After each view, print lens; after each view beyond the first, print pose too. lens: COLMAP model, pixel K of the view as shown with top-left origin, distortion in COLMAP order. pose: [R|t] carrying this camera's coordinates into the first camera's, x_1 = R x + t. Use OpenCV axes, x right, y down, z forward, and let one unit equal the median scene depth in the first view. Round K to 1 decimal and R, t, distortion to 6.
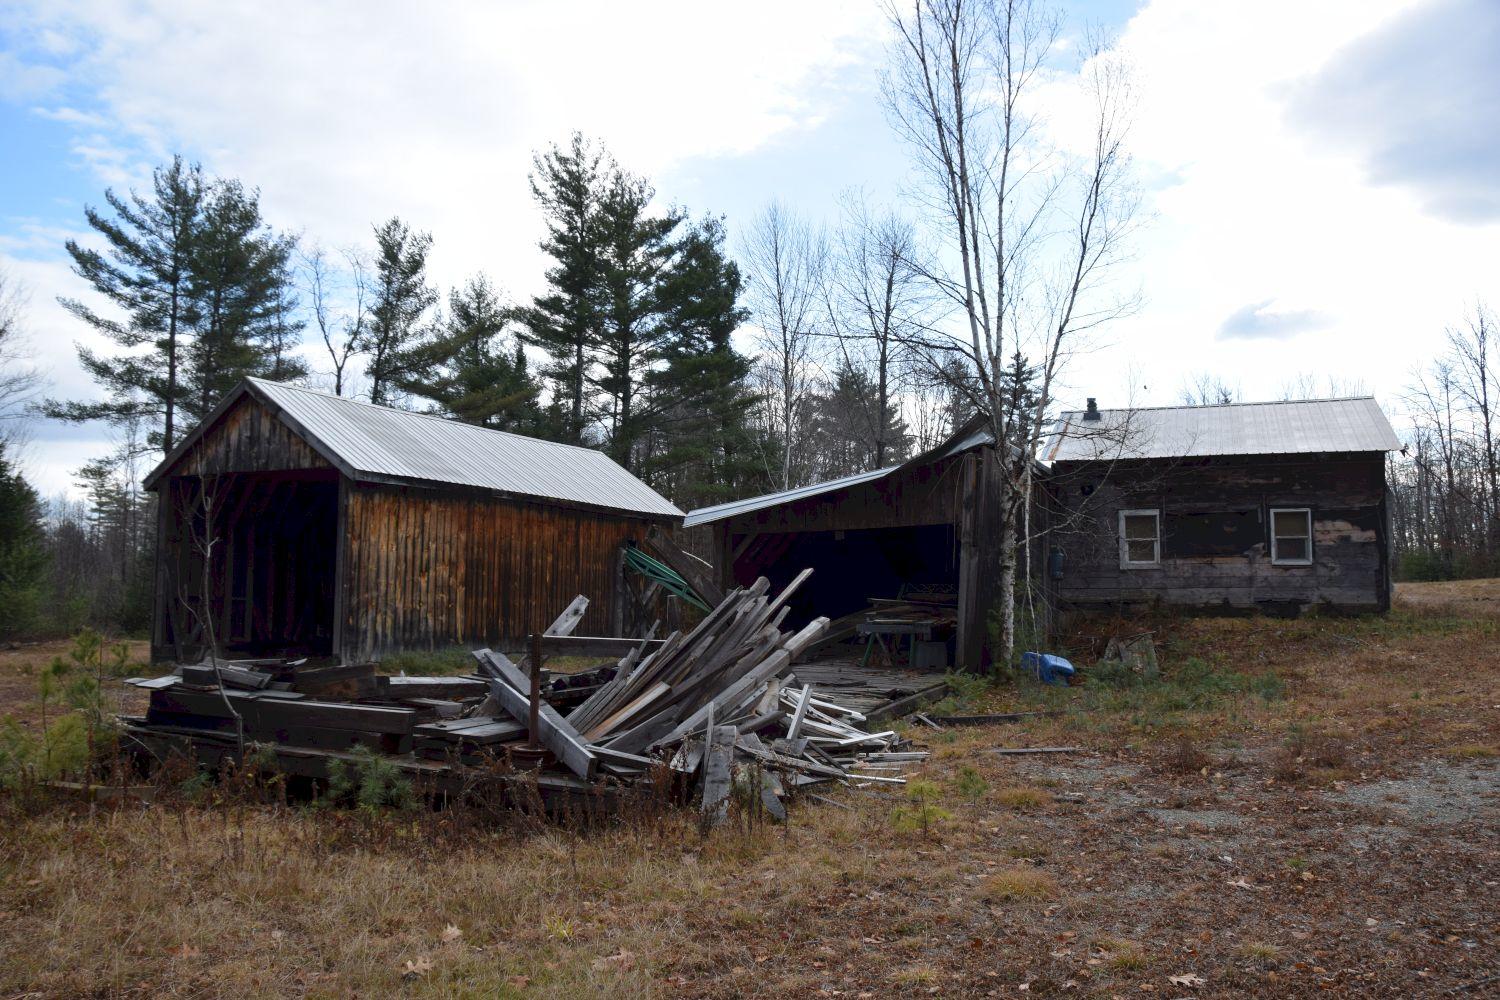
lens RADIAL K [[1104.3, 0, 750.0], [0, 1104.3, 500.0], [0, 0, 1]] dist [-0.090240, 0.002167]
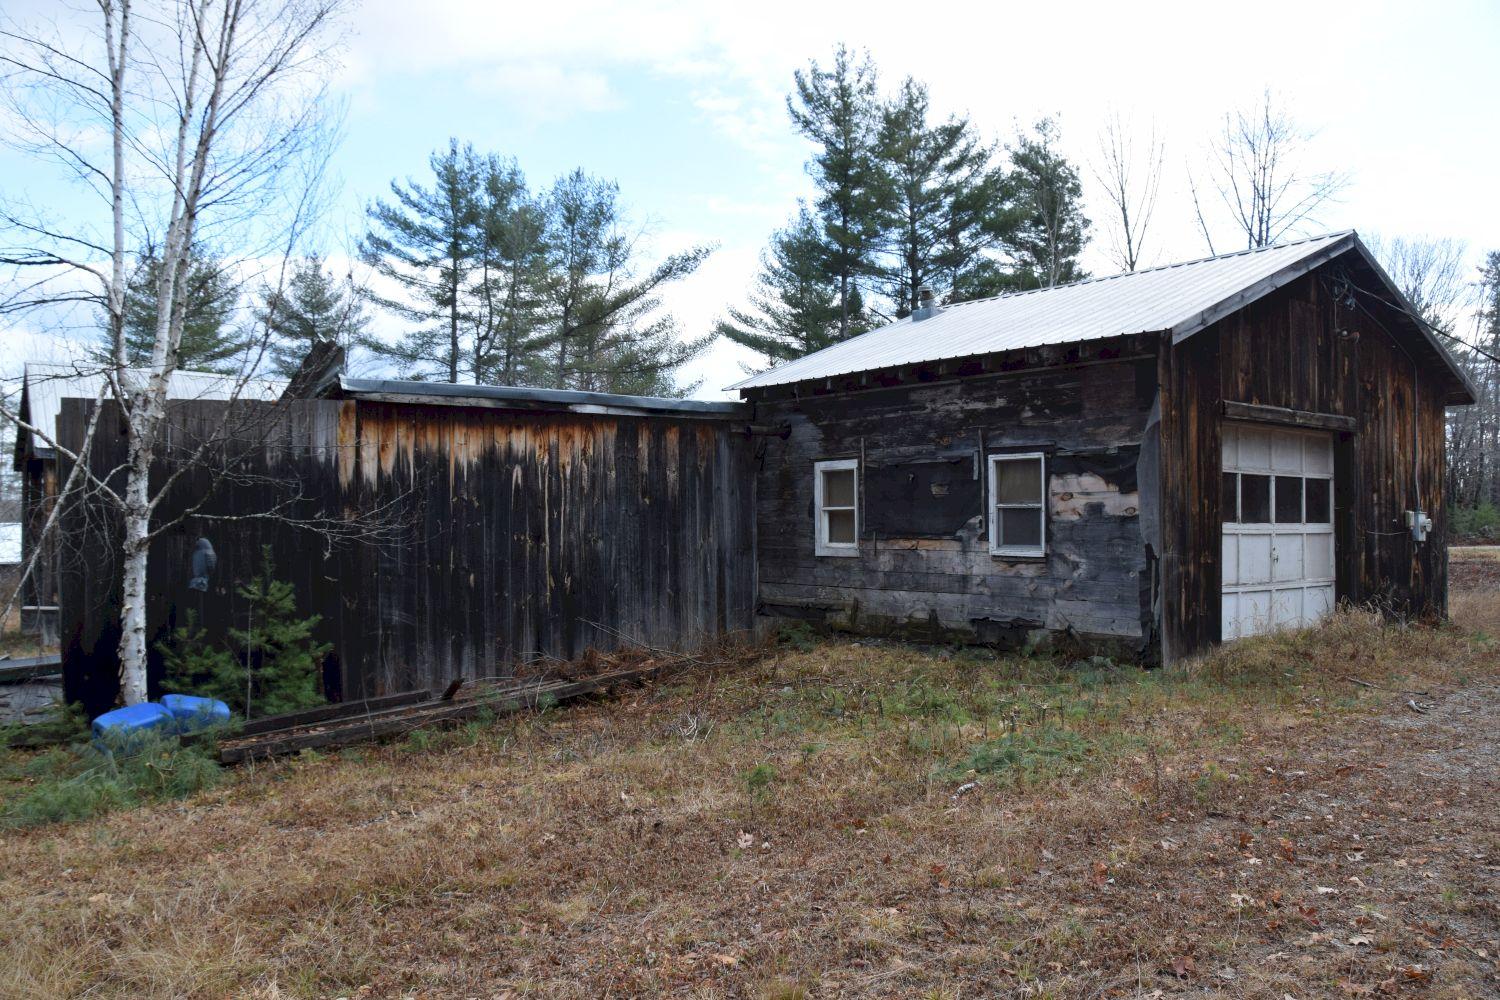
lens RADIAL K [[1104.3, 0, 750.0], [0, 1104.3, 500.0], [0, 0, 1]] dist [-0.090240, 0.002167]
pose [[0.883127, -0.016002, -0.468861, 0.632299], [0.042519, 0.998035, 0.046023, 0.000171], [0.467204, -0.060580, 0.882072, 0.438850]]
